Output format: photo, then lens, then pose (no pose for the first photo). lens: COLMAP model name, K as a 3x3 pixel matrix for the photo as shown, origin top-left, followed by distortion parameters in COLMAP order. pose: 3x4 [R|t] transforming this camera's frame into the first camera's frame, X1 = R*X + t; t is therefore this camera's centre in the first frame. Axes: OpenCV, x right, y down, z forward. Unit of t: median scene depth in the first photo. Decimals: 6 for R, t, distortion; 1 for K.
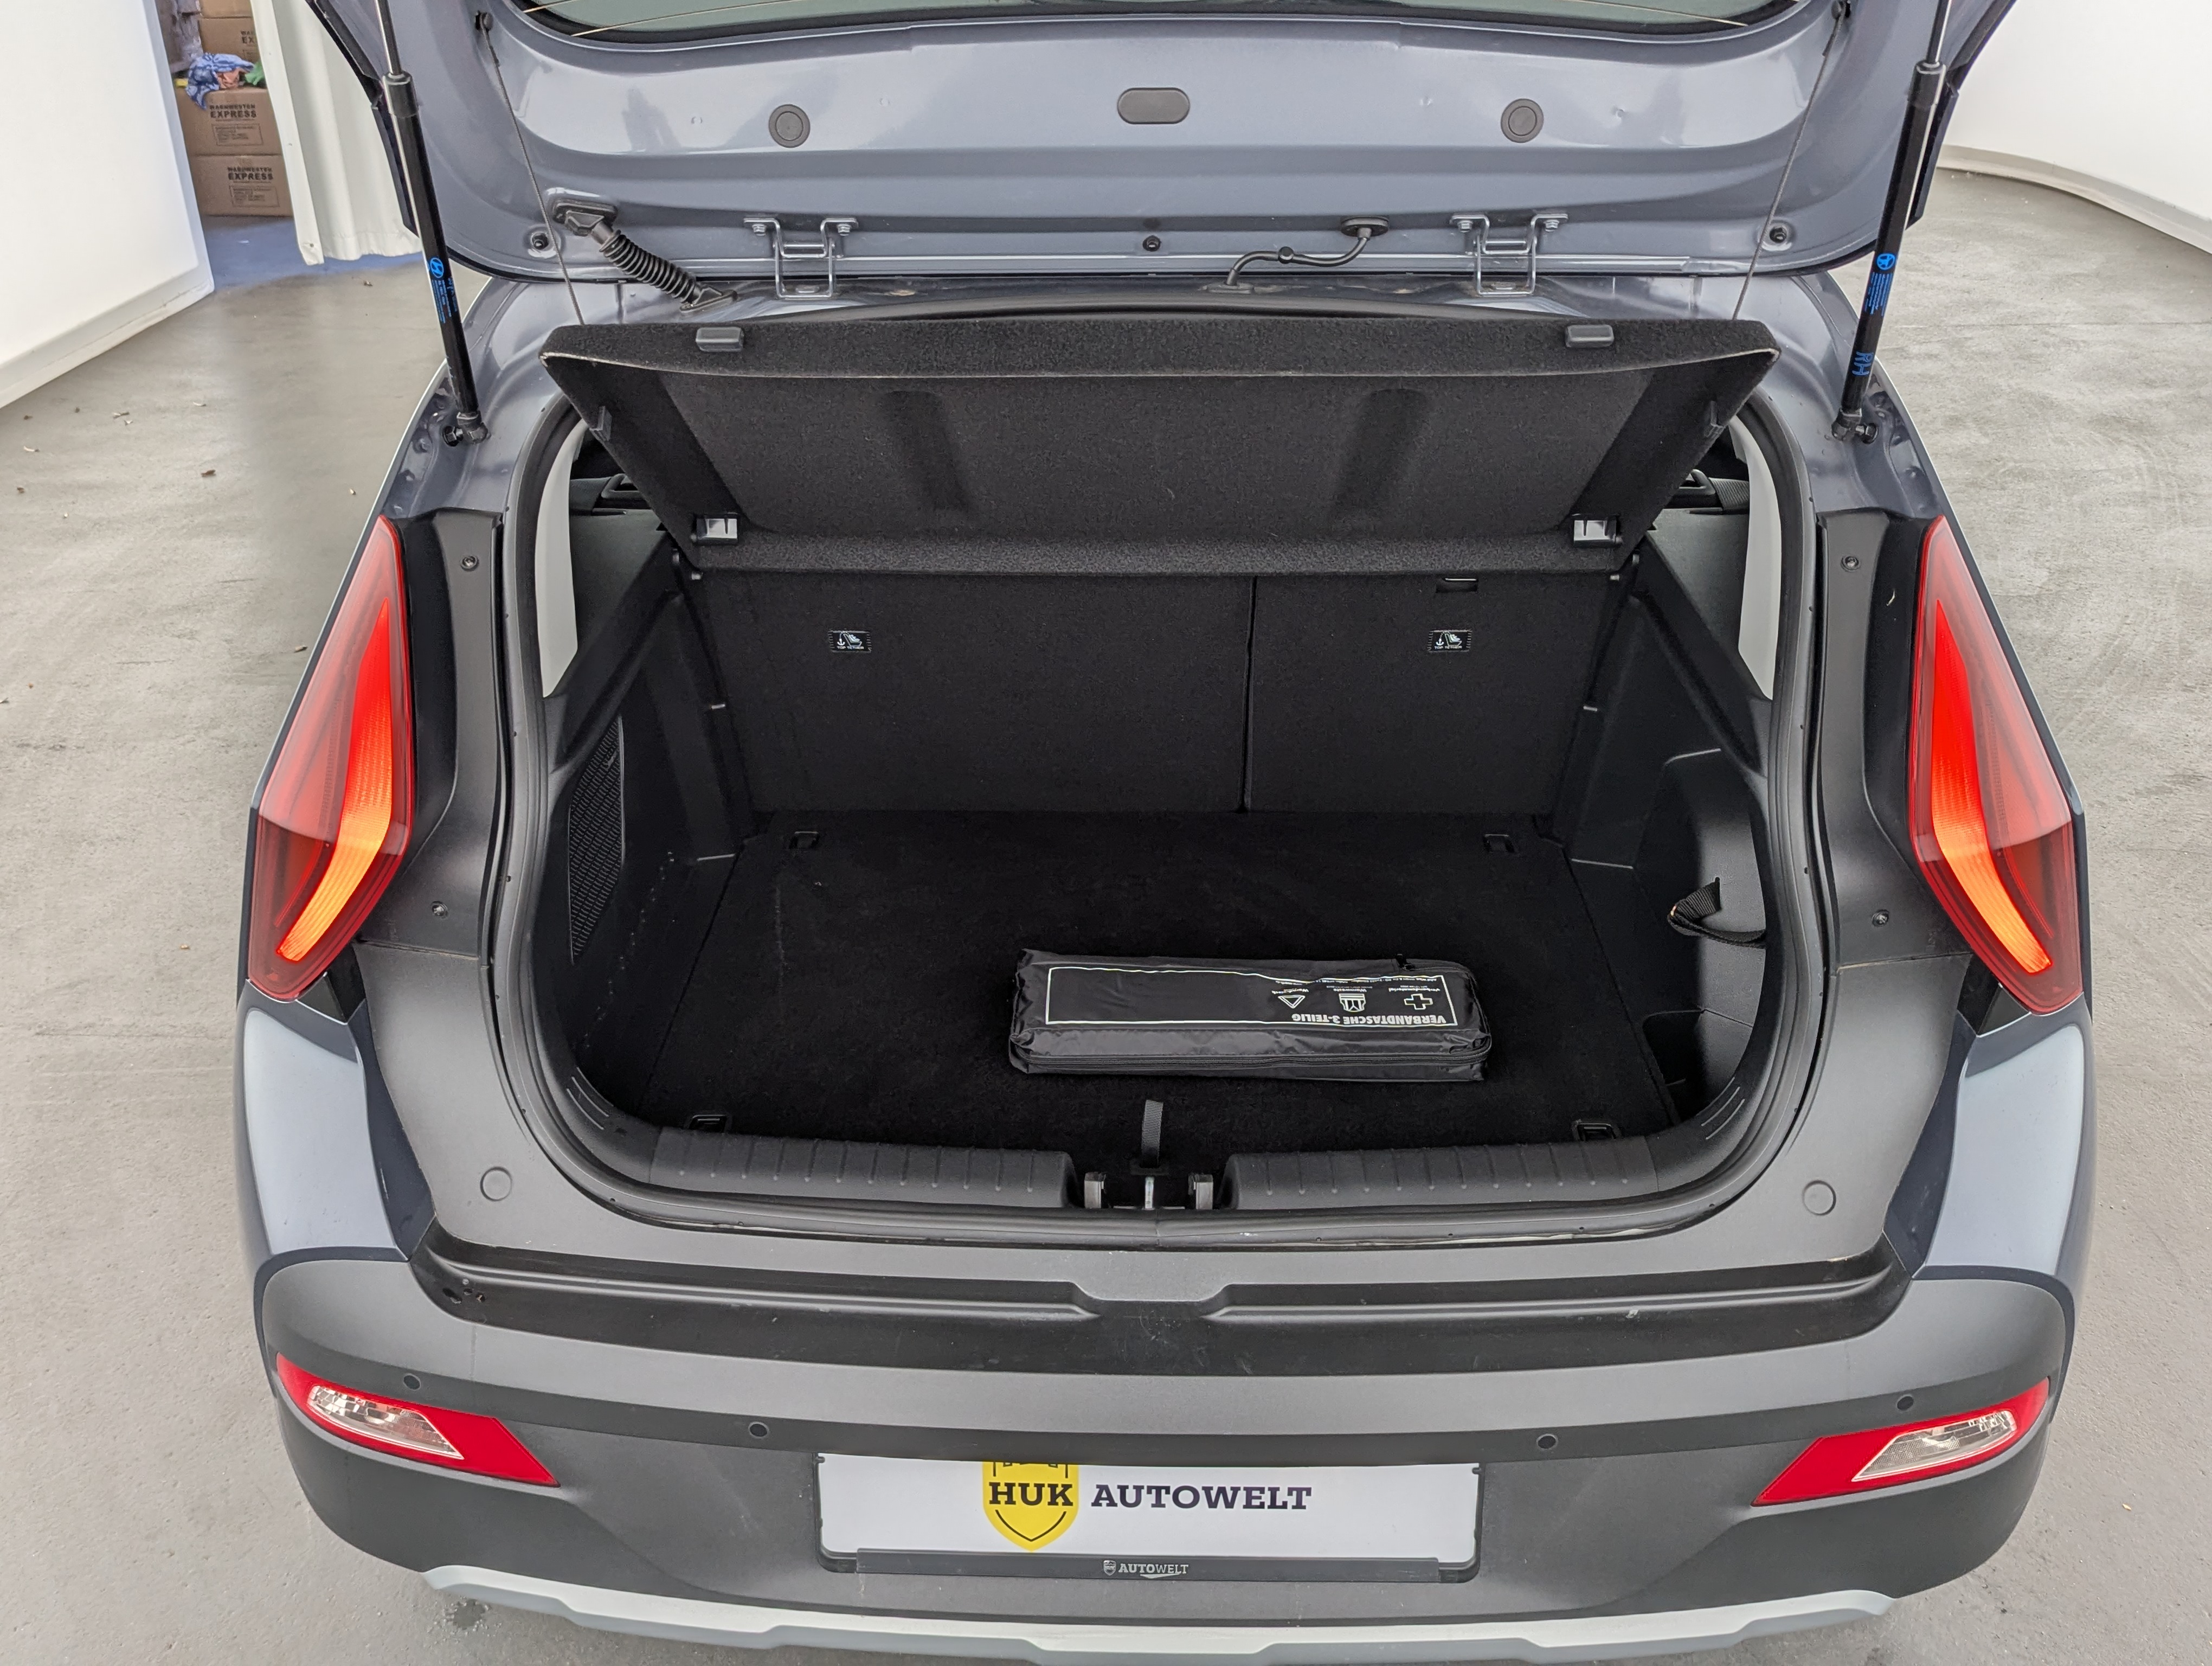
lens RADIAL K [[1968.1, 0, 1067.0], [0, 1968.1, 787.5], [0, 0, 1]] dist [0.049426, -0.018193]
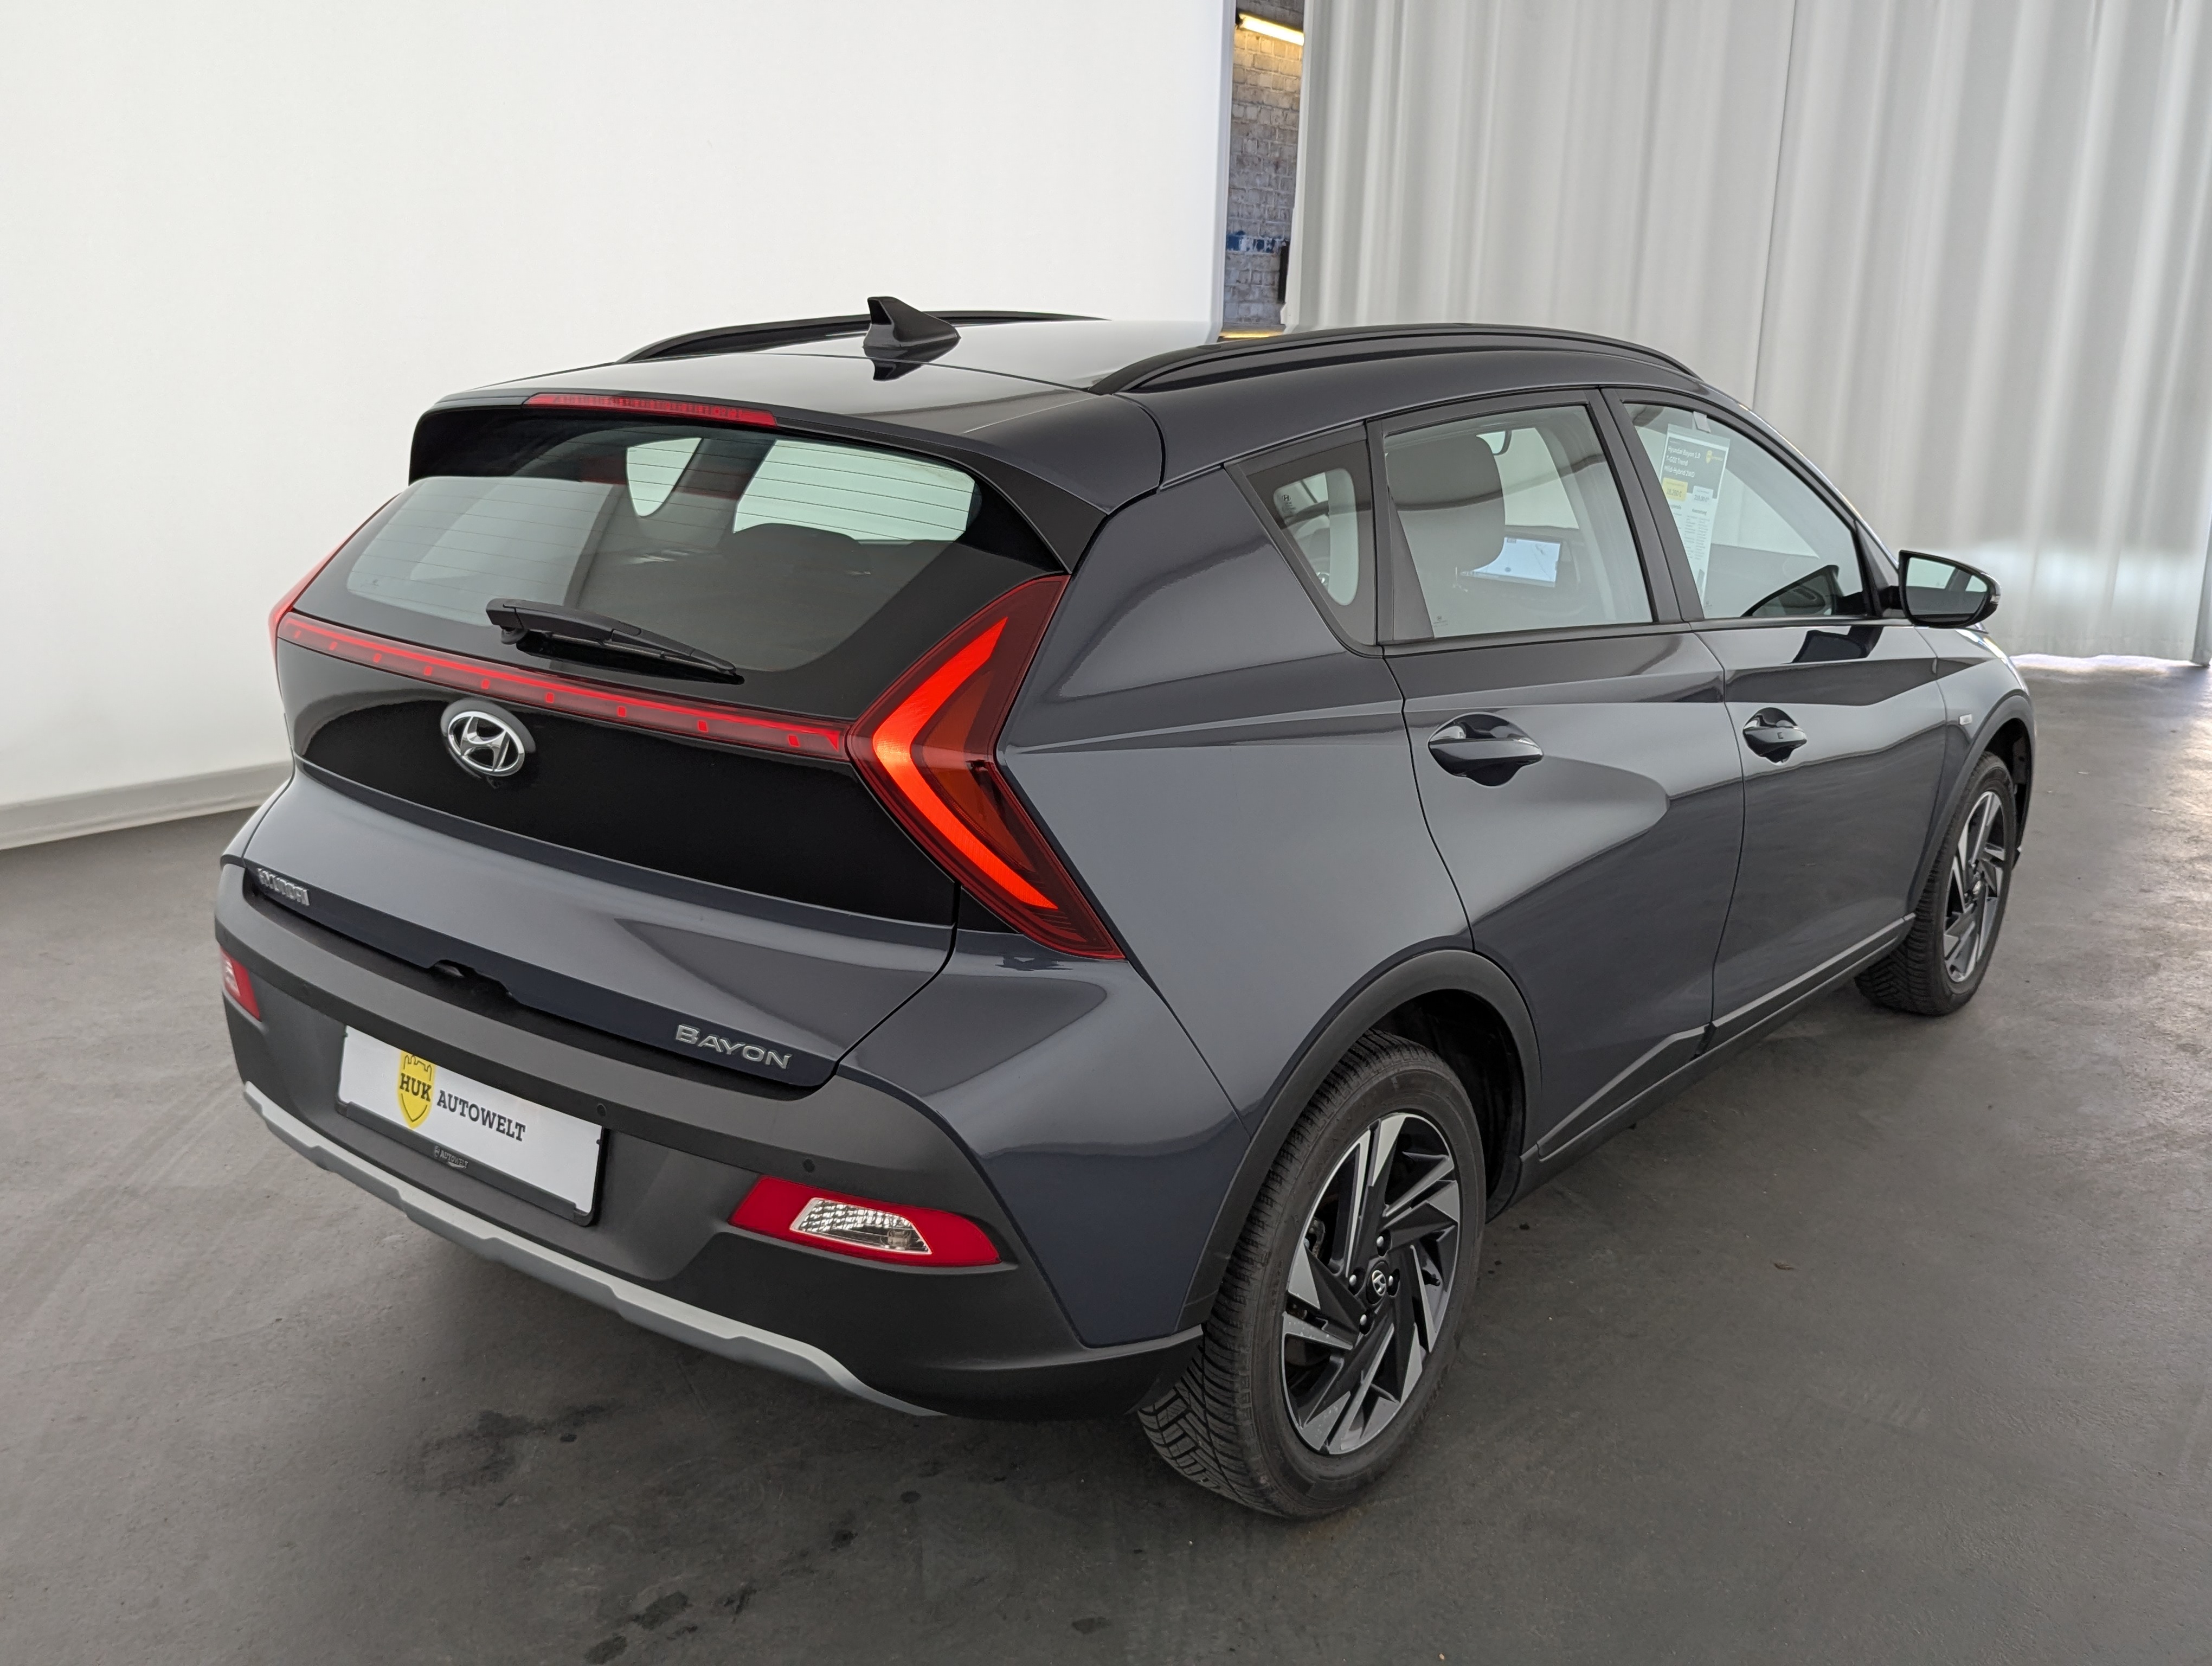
lens RADIAL K [[1977.5, 0, 1106.5], [0, 1977.5, 811.1], [0, 0, 1]] dist [0.050538, -0.021637]
pose [[0.798363, 0.173080, -0.576767, 0.650379], [-0.303508, 0.942905, -0.137162, 0.101221], [0.520097, 0.284559, 0.805311, -0.023849]]
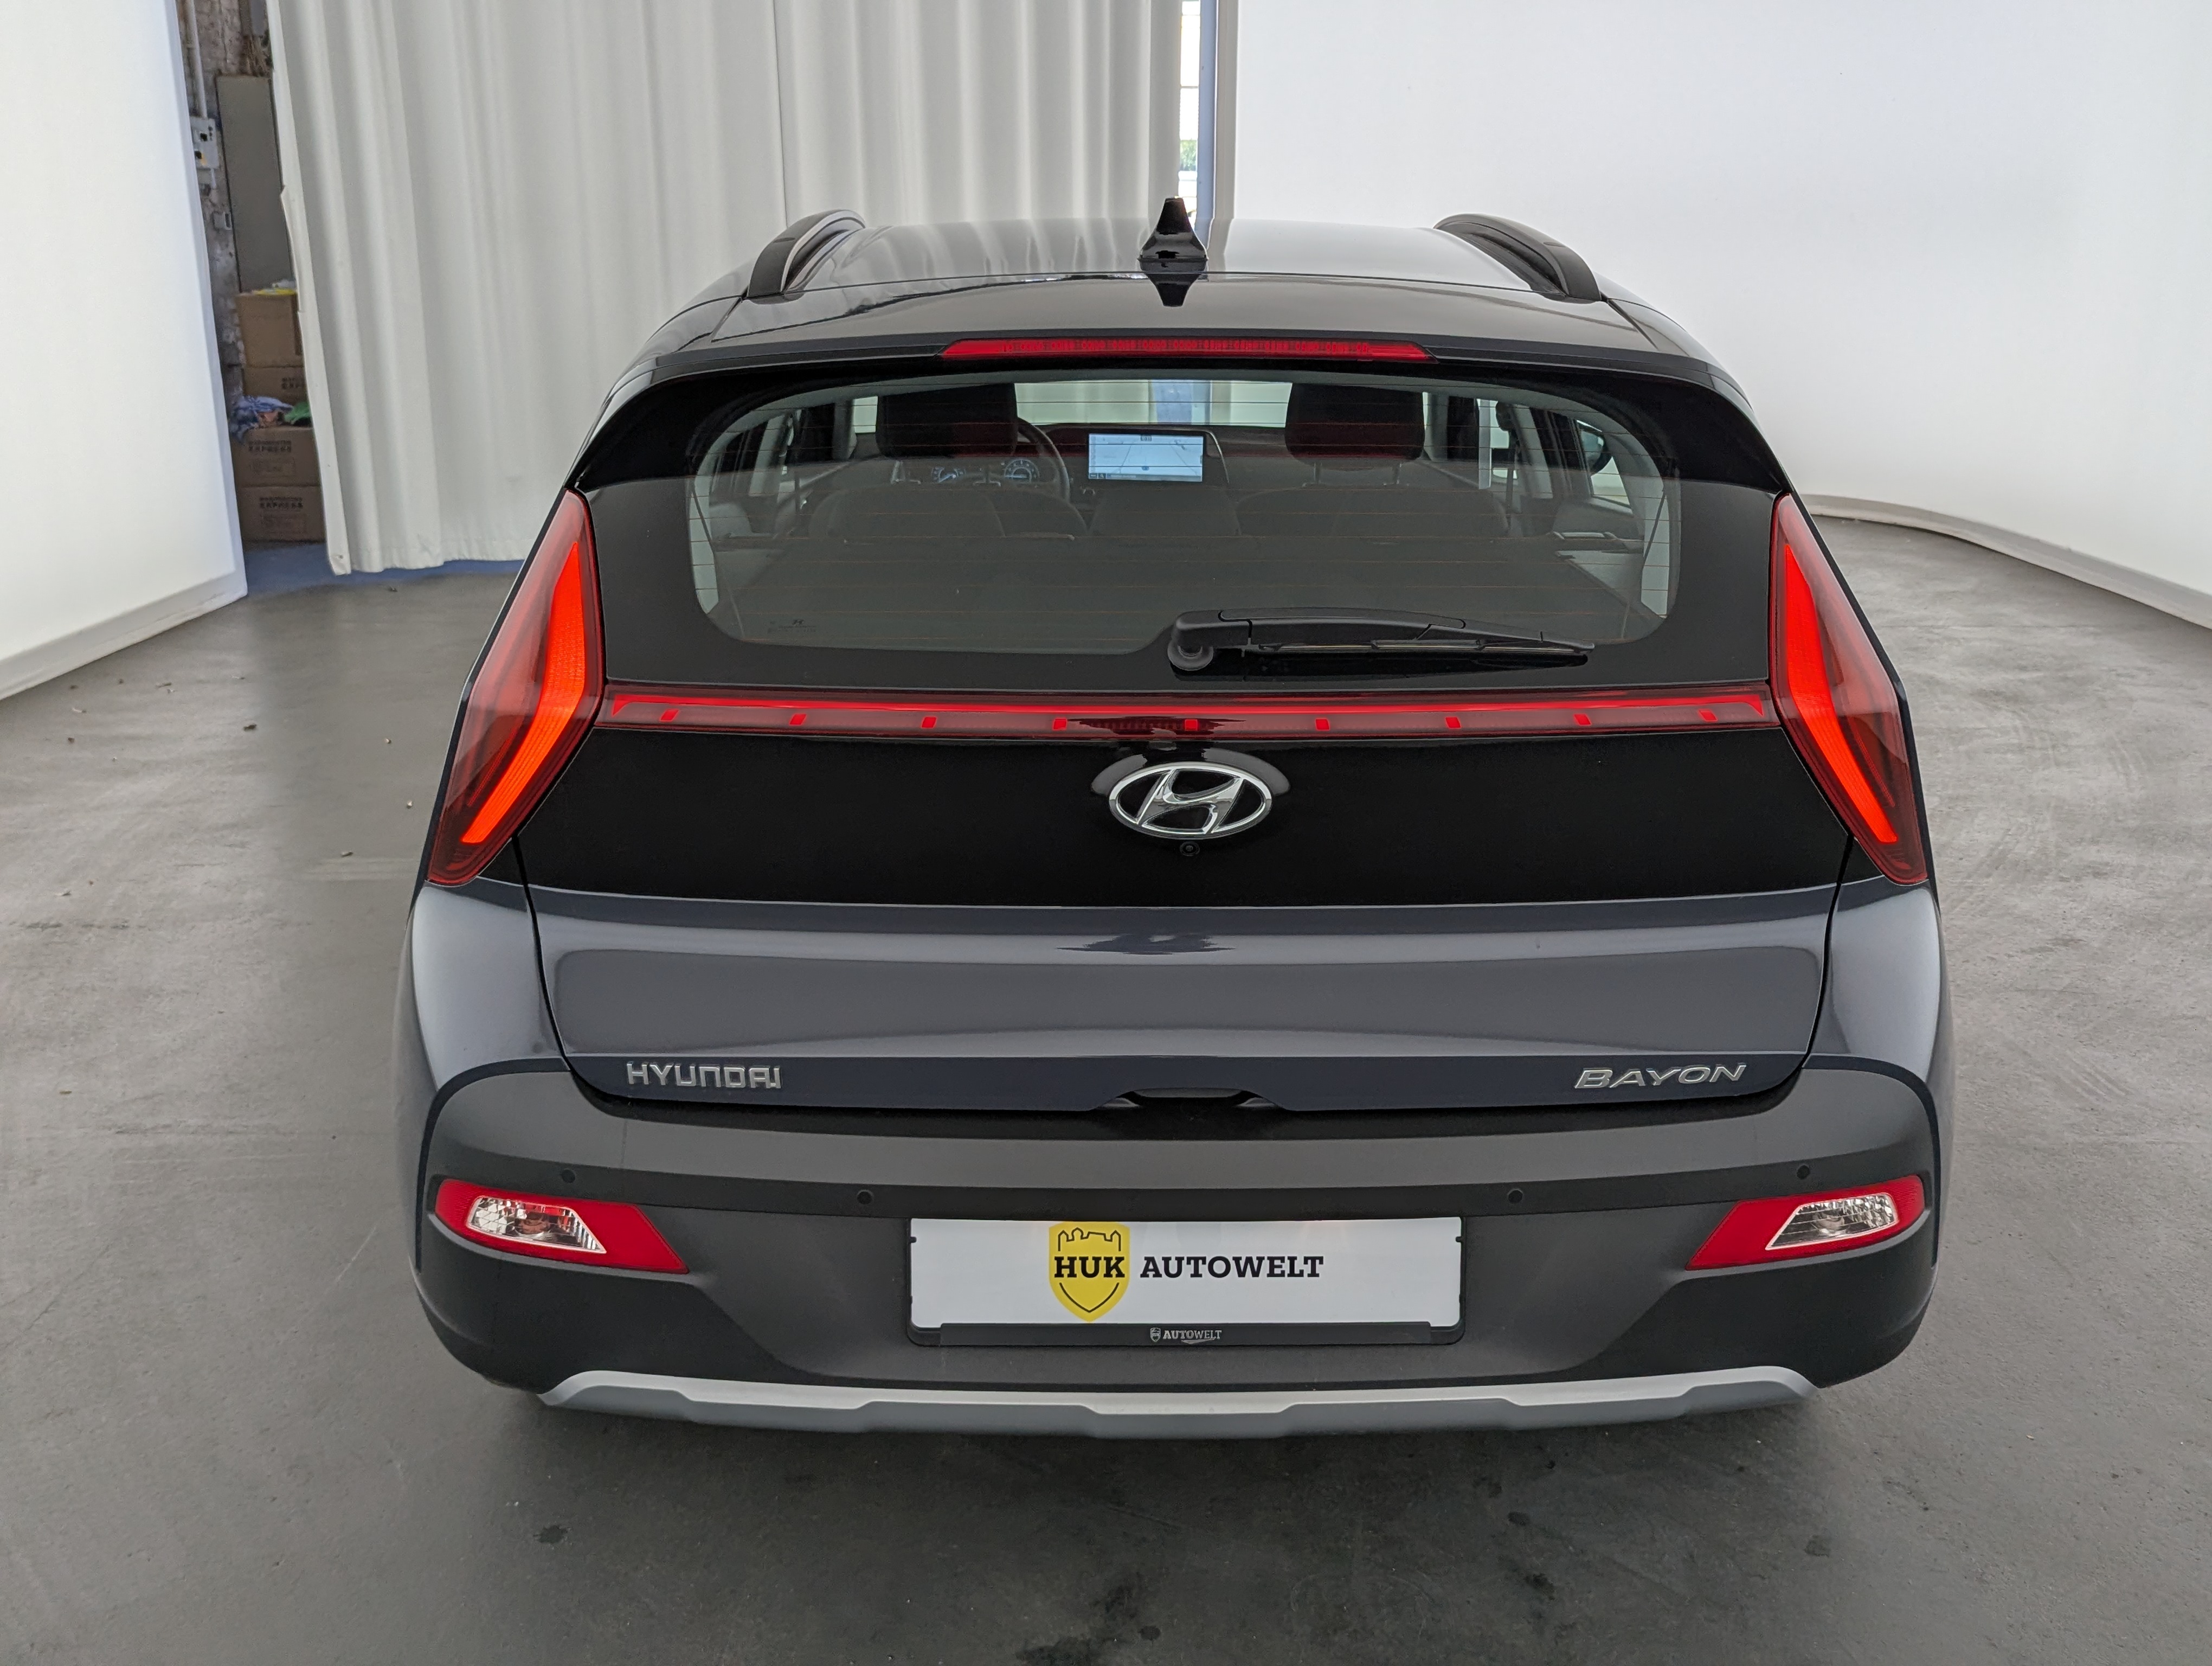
lens RADIAL K [[1977.5, 0, 1106.5], [0, 1977.5, 811.1], [0, 0, 1]] dist [0.050538, -0.021637]
pose [[0.999119, 0.003425, 0.041821, -0.029685], [0.004430, 0.982484, -0.186295, 0.156138], [-0.041726, 0.186316, 0.981603, -0.112810]]
